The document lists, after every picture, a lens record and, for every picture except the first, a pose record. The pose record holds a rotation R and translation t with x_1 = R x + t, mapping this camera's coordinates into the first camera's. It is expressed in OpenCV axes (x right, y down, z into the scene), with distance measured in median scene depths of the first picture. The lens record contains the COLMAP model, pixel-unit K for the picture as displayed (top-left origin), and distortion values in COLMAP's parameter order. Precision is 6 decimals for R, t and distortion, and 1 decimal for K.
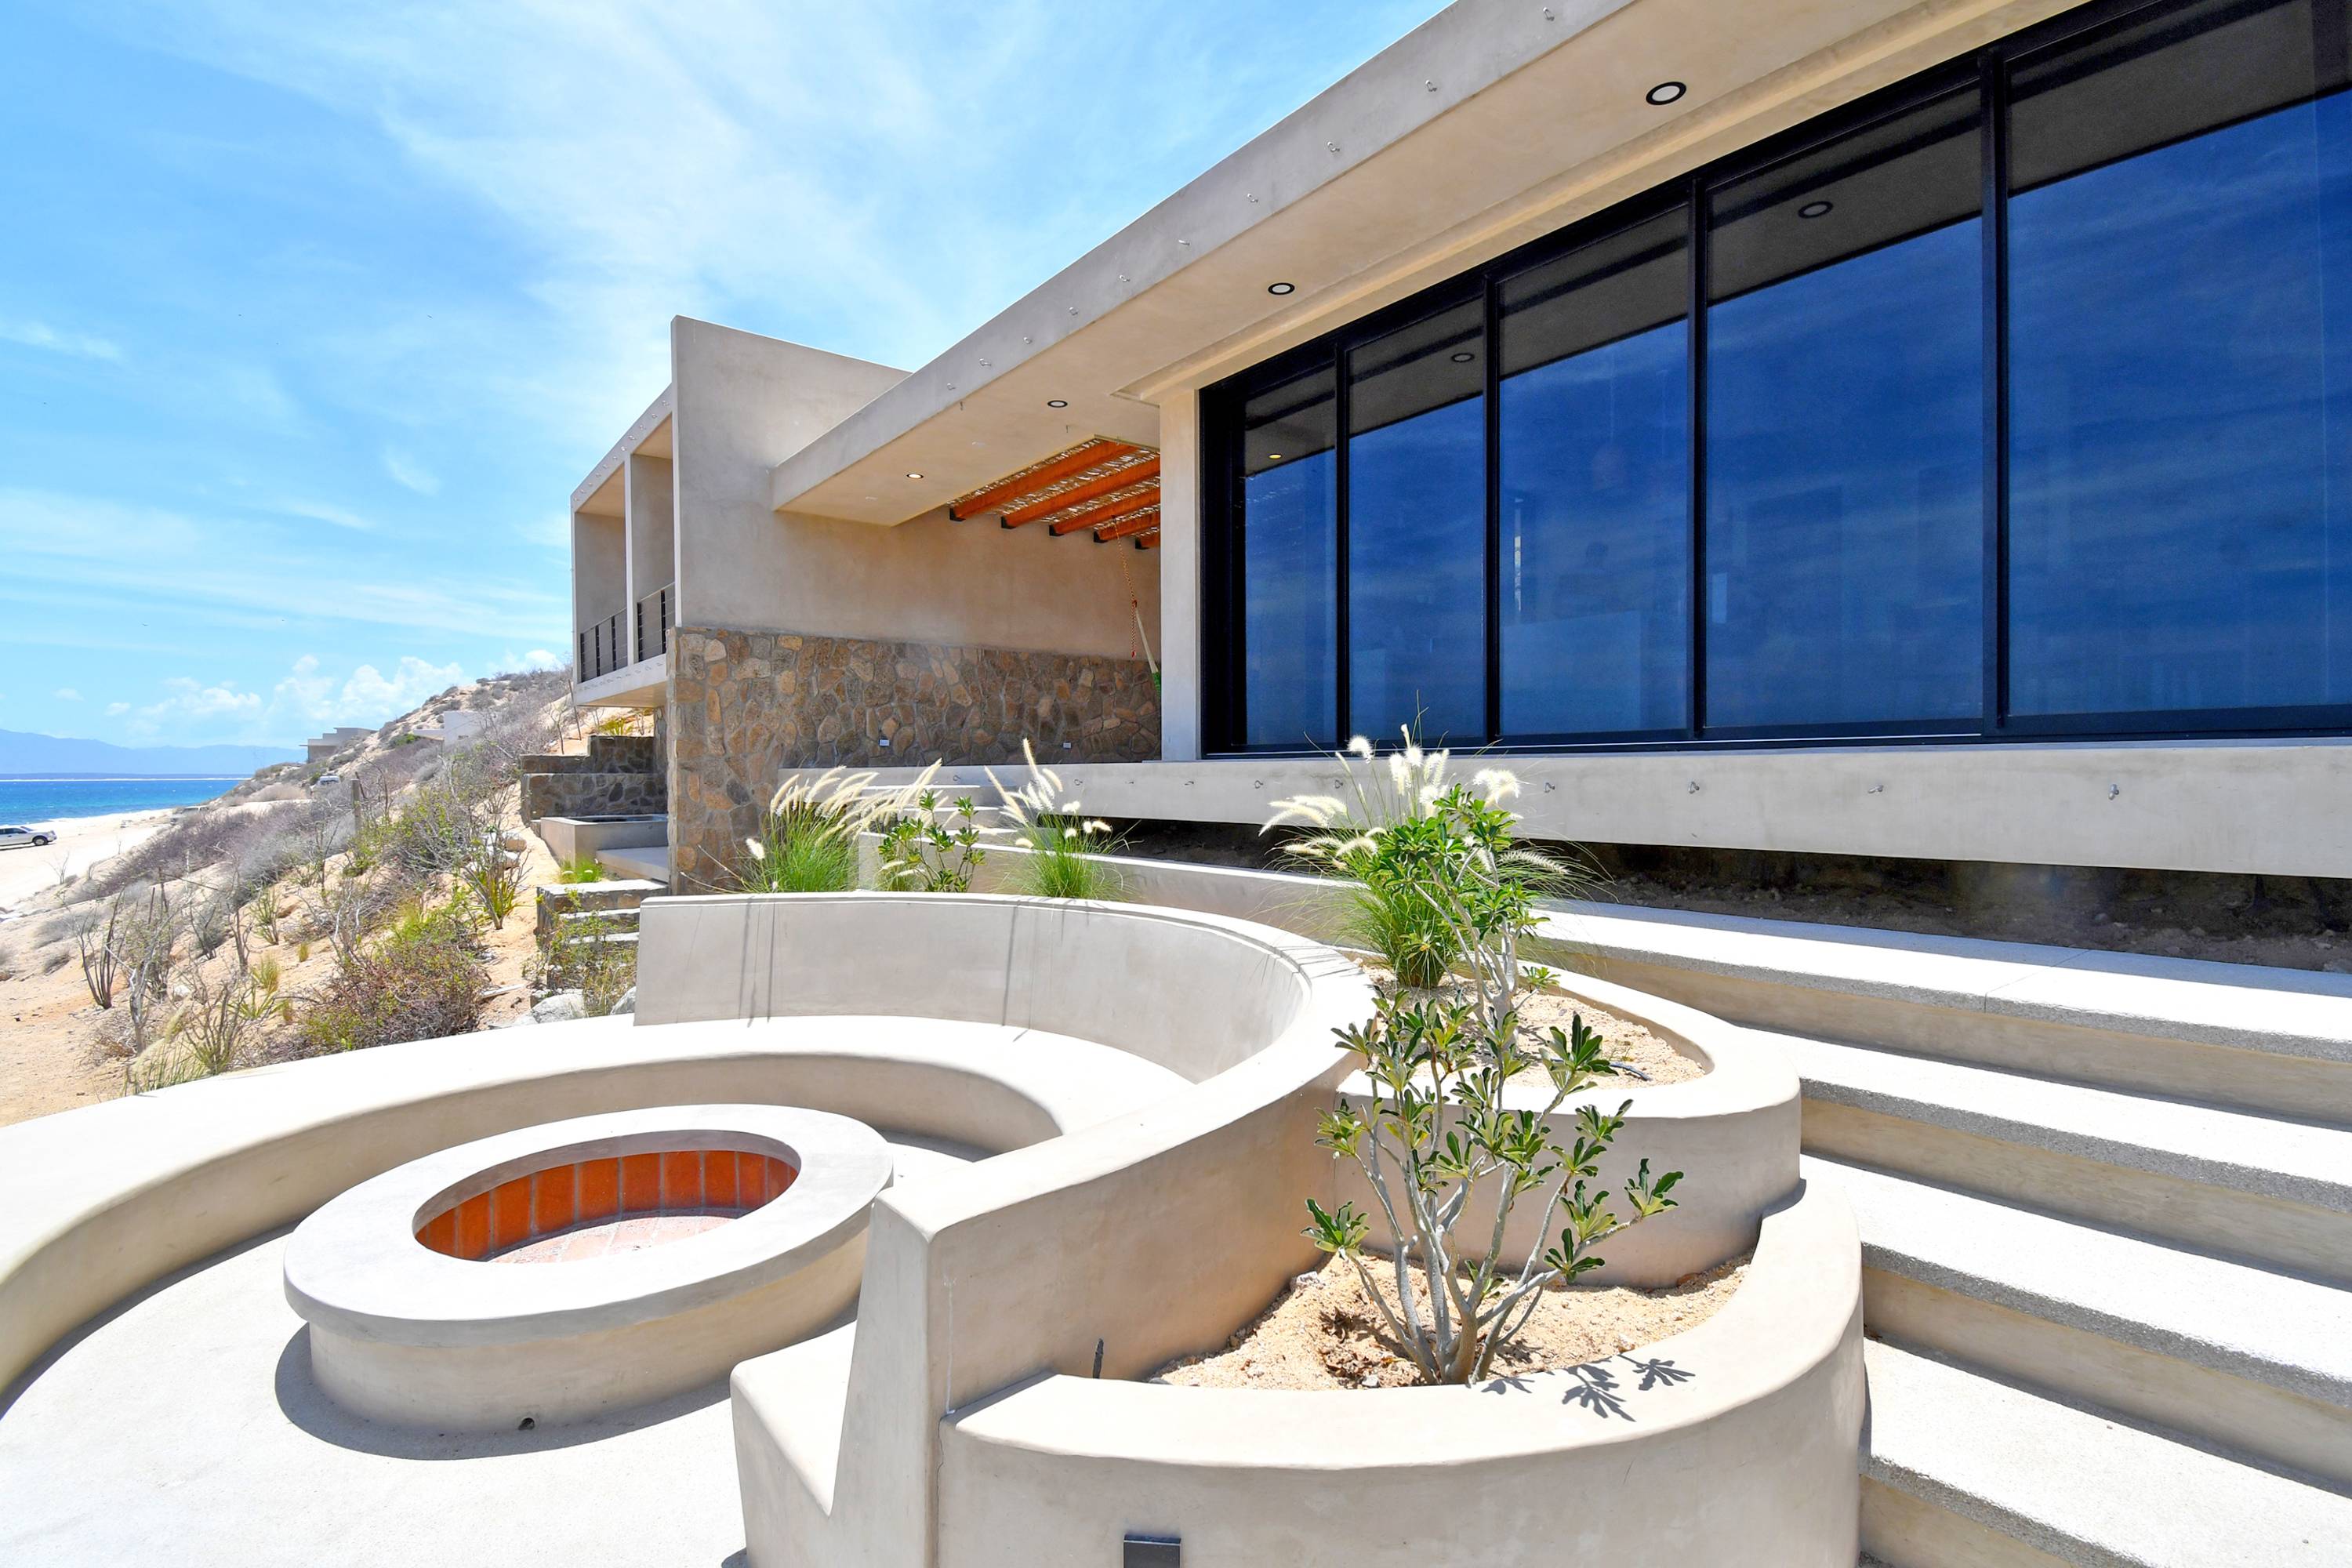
lens RADIAL K [[1037.7, 0, 1183.6], [0, 1037.7, 776.8], [0, 0, 1]] dist [0.022645, -0.022134]
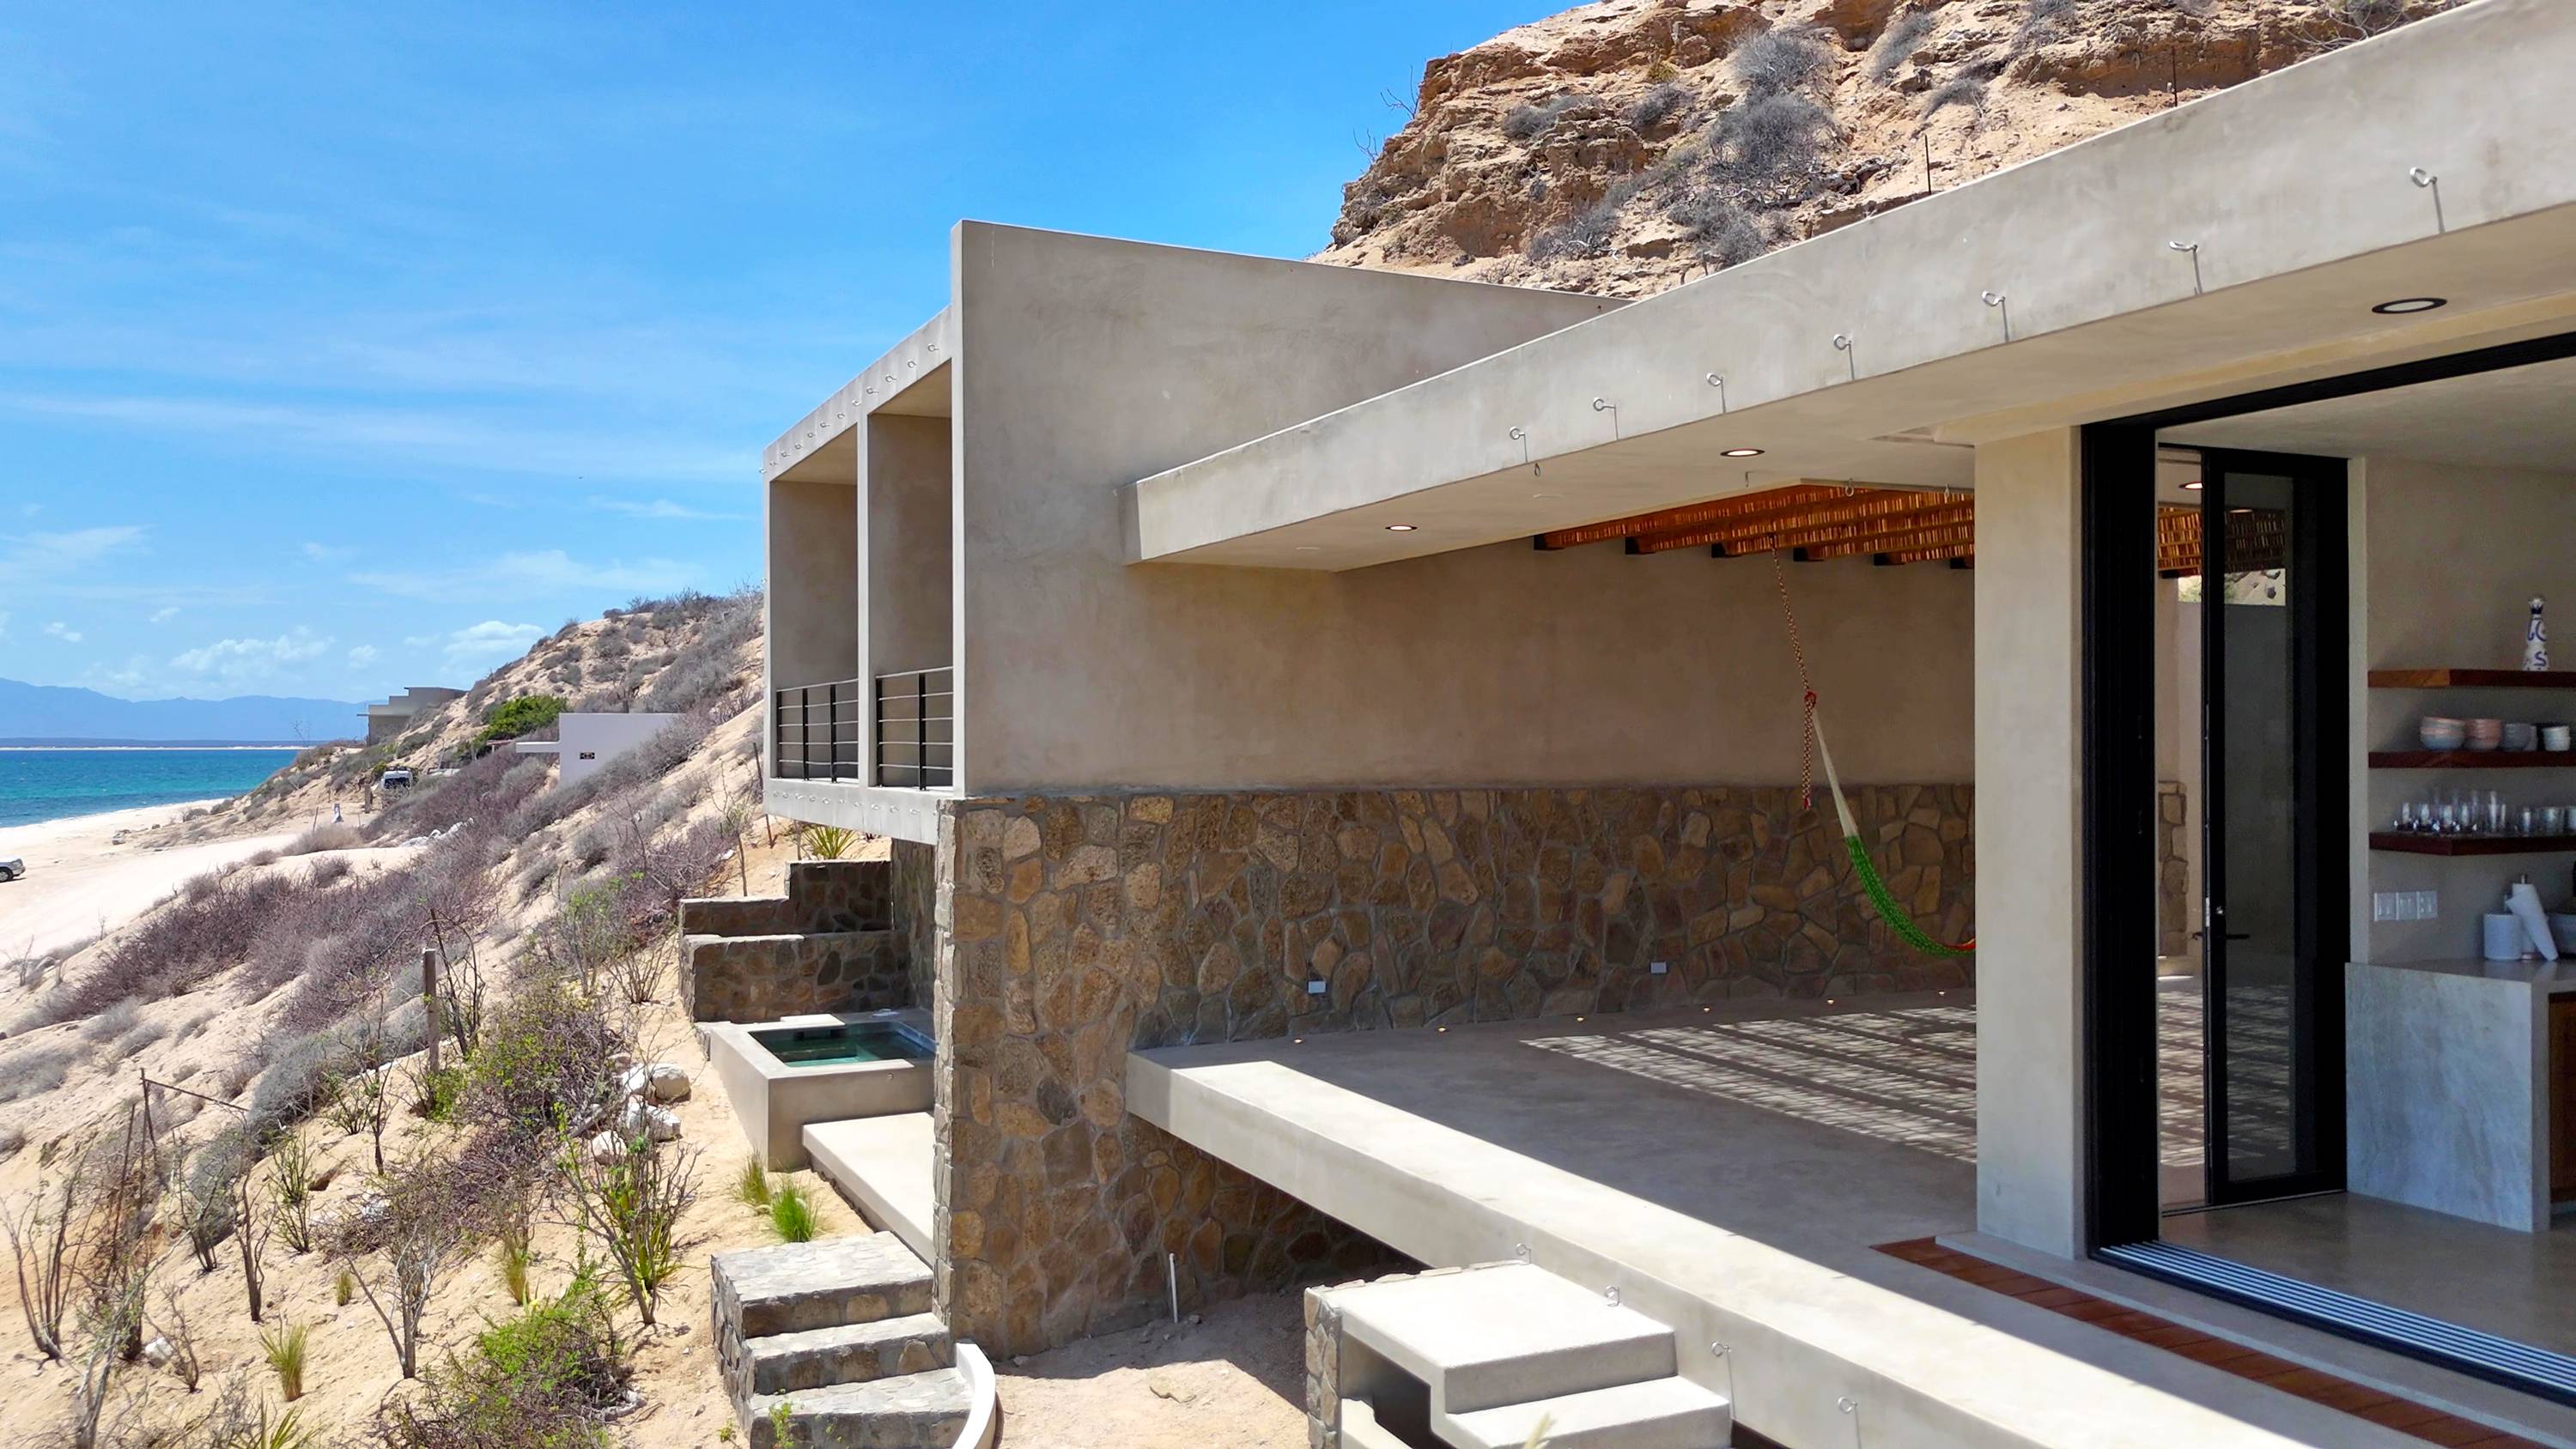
lens RADIAL K [[1842.7, 0, 1288.0], [0, 1842.7, 724.5], [0, 0, 1]] dist [0.057024, -0.001754]
pose [[0.970976, 0.004611, -0.239134, -0.077094], [-0.008462, 0.999851, -0.015077, -0.140062], [0.239029, 0.016663, 0.970869, 0.095747]]
